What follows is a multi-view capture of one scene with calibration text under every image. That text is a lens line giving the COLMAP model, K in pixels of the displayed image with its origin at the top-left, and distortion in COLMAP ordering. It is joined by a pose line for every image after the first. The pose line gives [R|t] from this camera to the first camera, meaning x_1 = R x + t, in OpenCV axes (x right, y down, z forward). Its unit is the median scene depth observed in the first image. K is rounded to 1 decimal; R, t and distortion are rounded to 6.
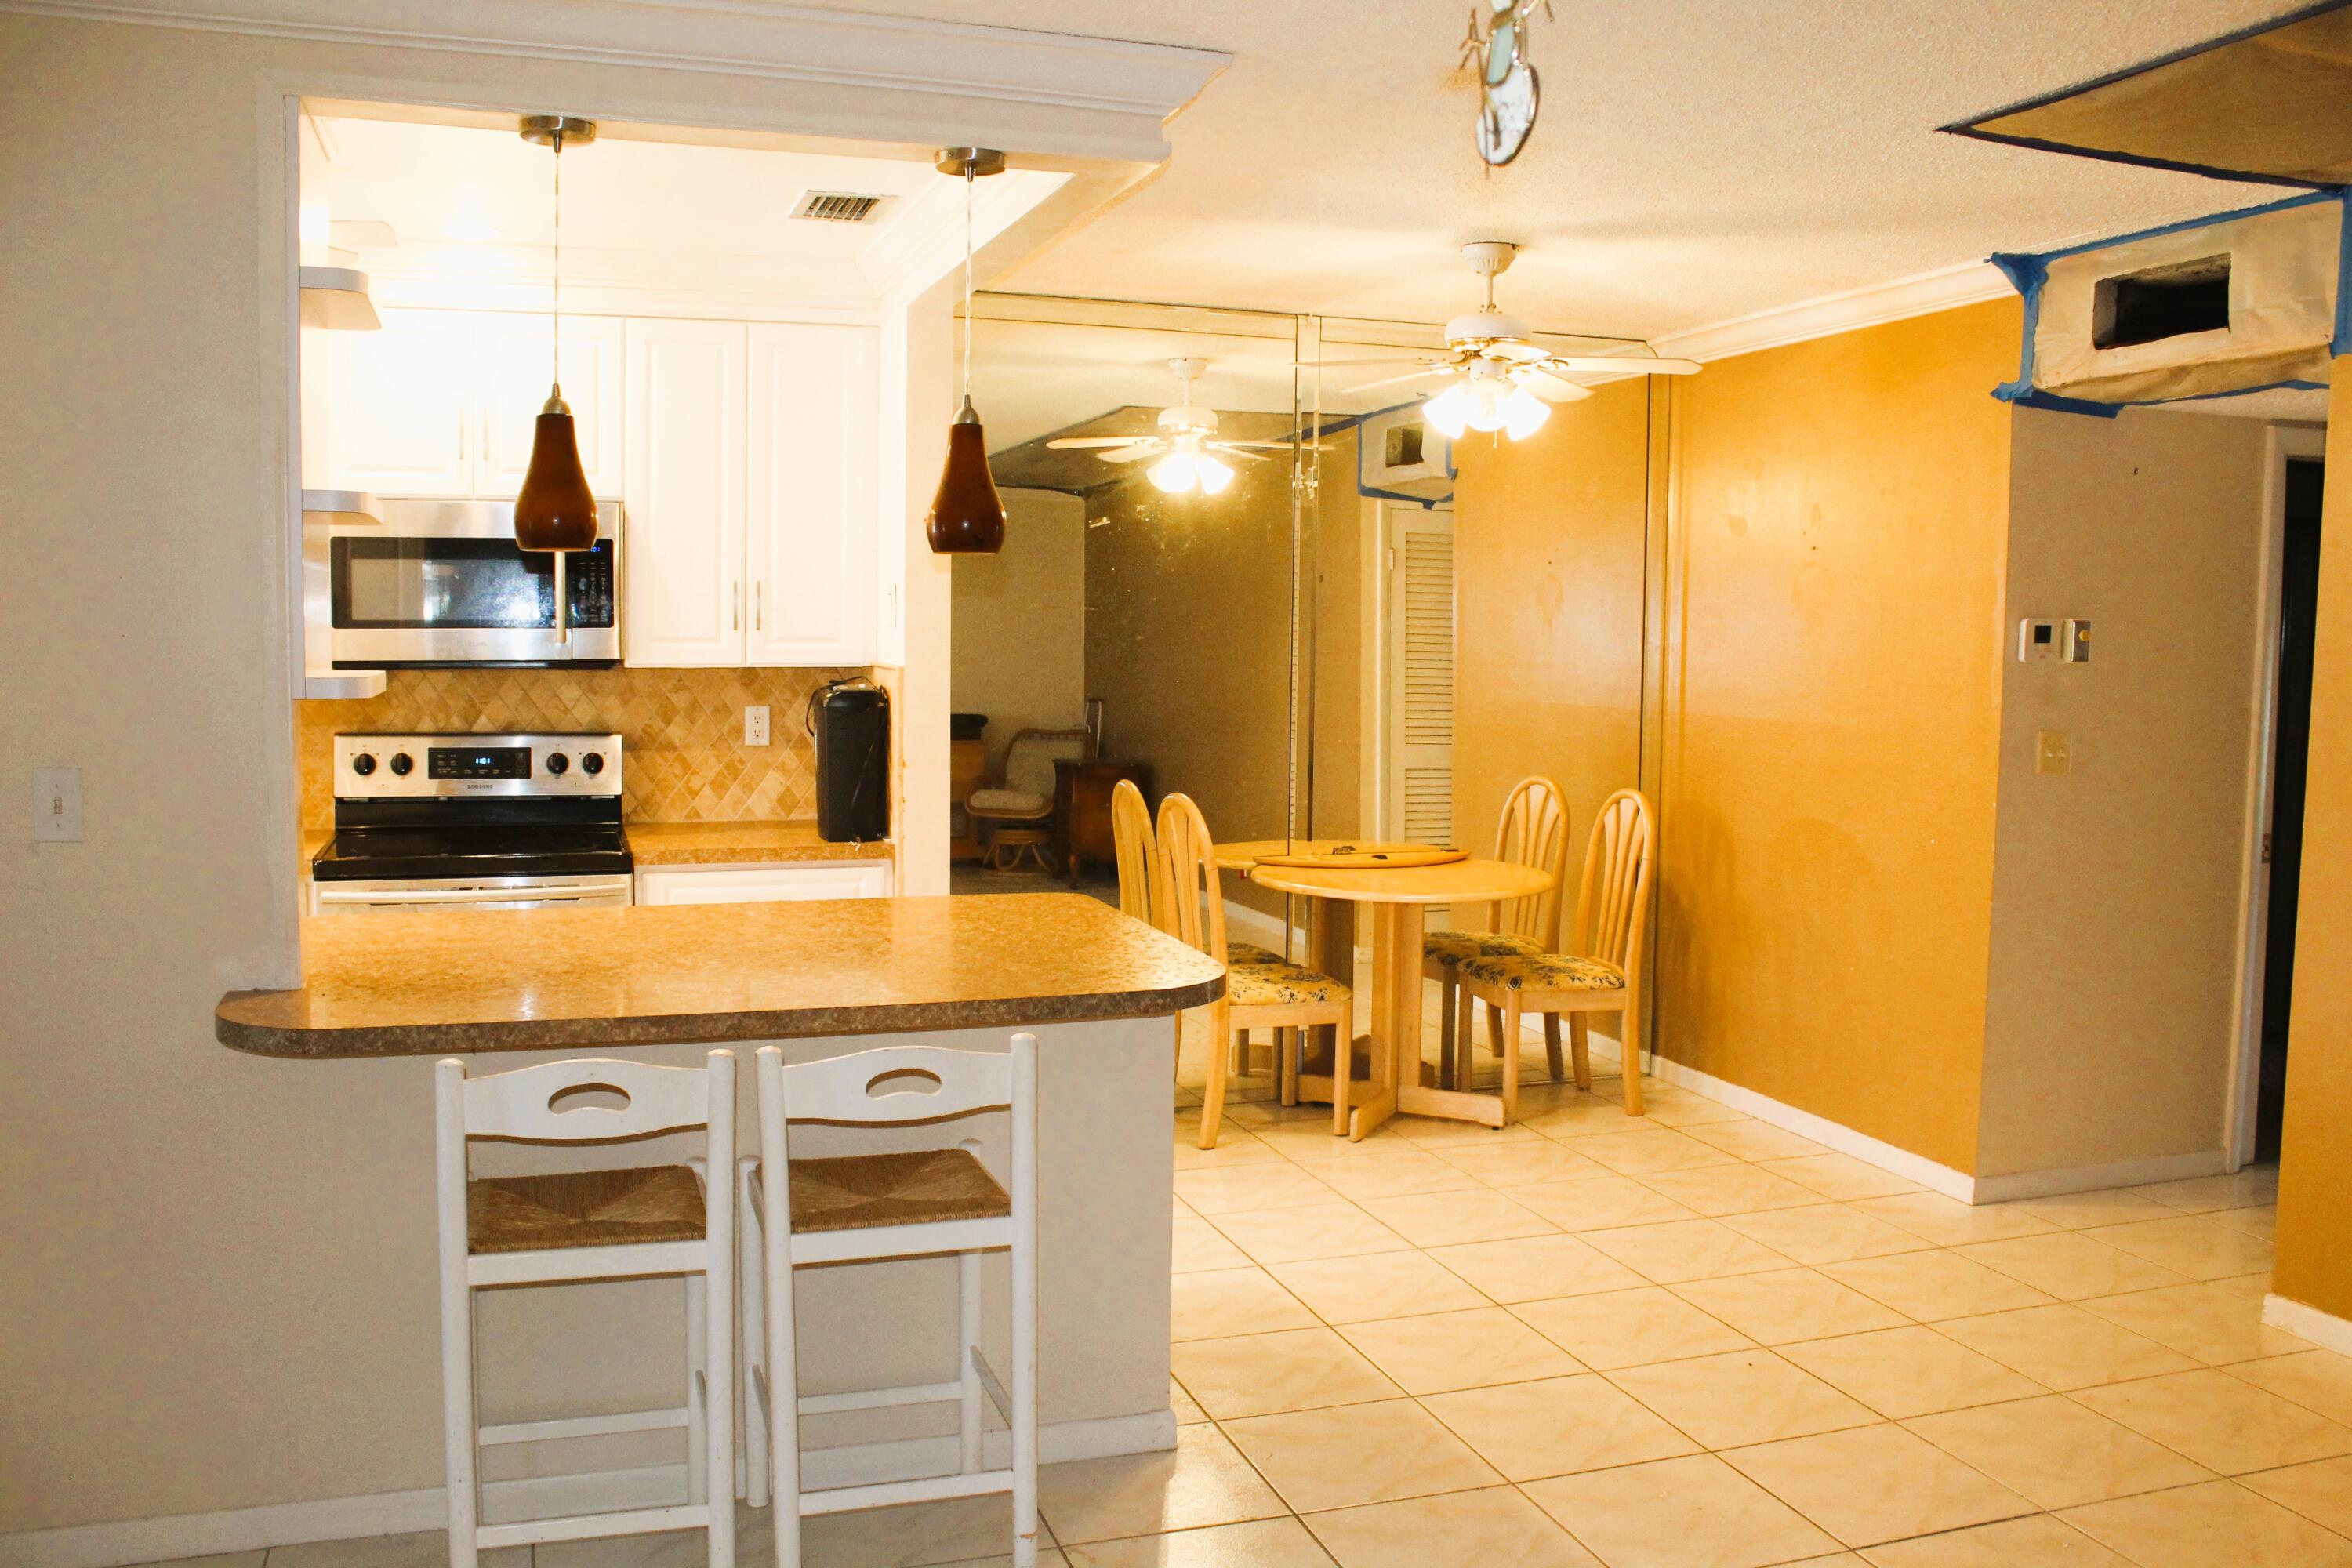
lens RADIAL K [[1961.9, 0, 1176.0], [0, 1961.9, 784.0], [0, 0, 1]] dist [-0.120526, 0.001914]
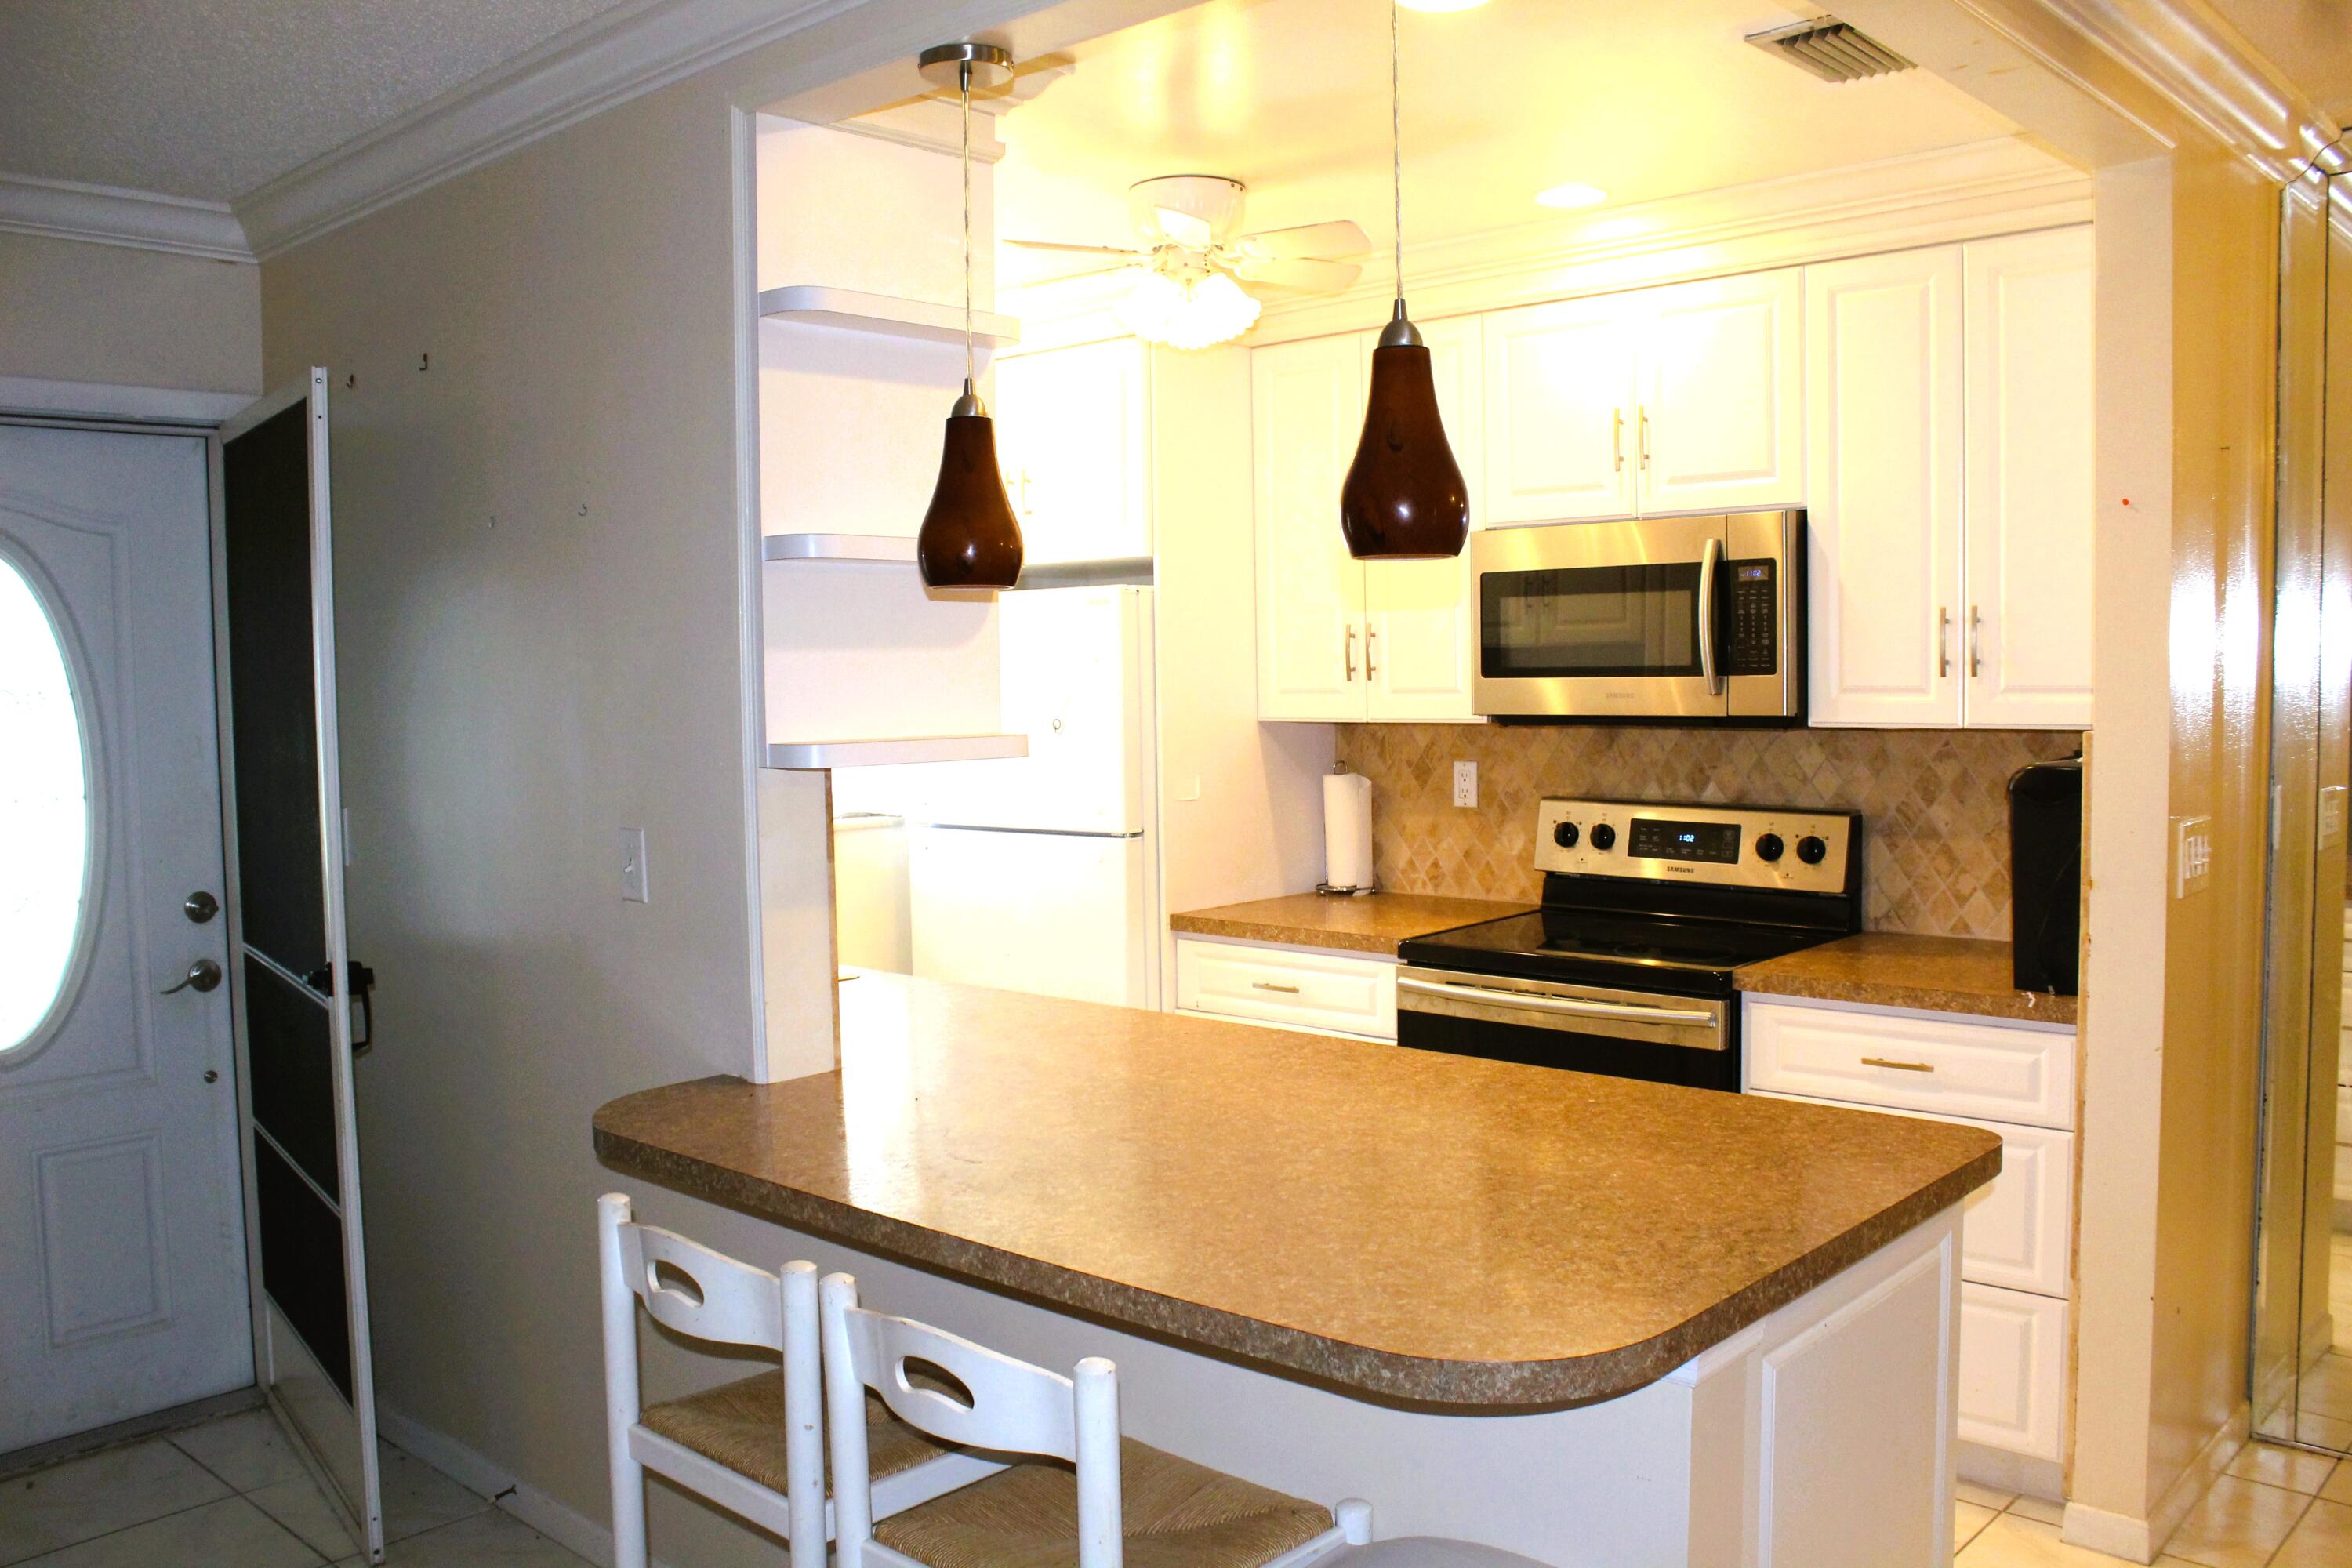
lens RADIAL K [[1961.9, 0, 1176.0], [0, 1961.9, 784.0], [0, 0, 1]] dist [-0.120526, 0.001914]
pose [[0.485608, 0.034520, -0.873495, 0.255380], [-0.052846, 0.998552, 0.010083, -0.031987], [0.872578, 0.041264, 0.486729, 0.412472]]
